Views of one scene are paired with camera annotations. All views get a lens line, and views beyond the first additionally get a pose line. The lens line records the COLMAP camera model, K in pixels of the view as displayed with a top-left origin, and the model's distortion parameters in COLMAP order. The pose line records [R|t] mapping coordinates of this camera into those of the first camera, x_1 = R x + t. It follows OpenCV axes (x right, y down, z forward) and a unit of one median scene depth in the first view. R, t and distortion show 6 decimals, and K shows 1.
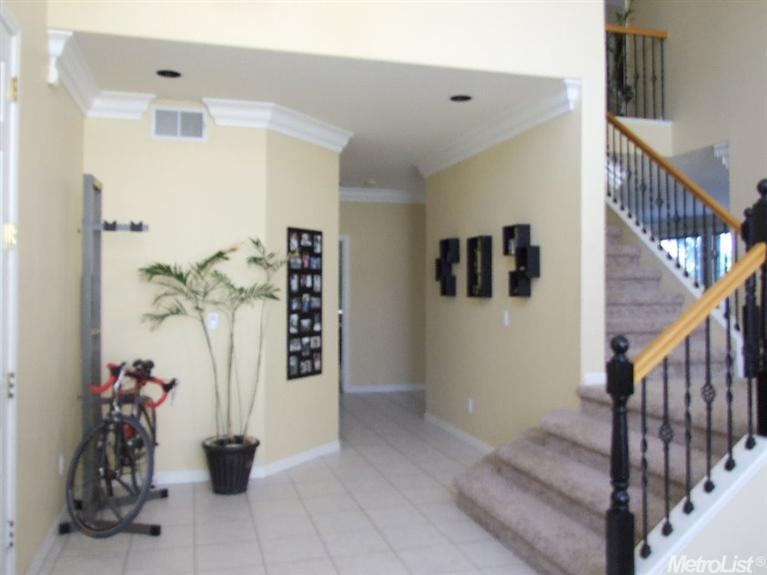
lens RADIAL K [[680.0, 0, 383.7], [0, 680.0, 285.1], [0, 0, 1]] dist [0.000049, 0.020623]
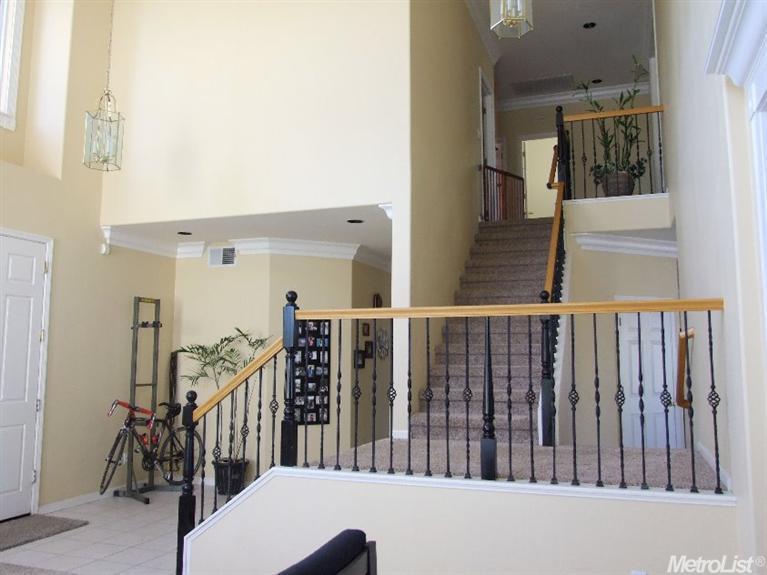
lens RADIAL K [[680.0, 0, 382.1], [0, 680.0, 286.8], [0, 0, 1]] dist [0.000049, 0.020623]
pose [[0.809569, -0.054840, -0.584458, 0.840608], [-0.003735, 0.995125, -0.098547, -0.009225], [0.587013, 0.081964, 0.805417, -0.055304]]
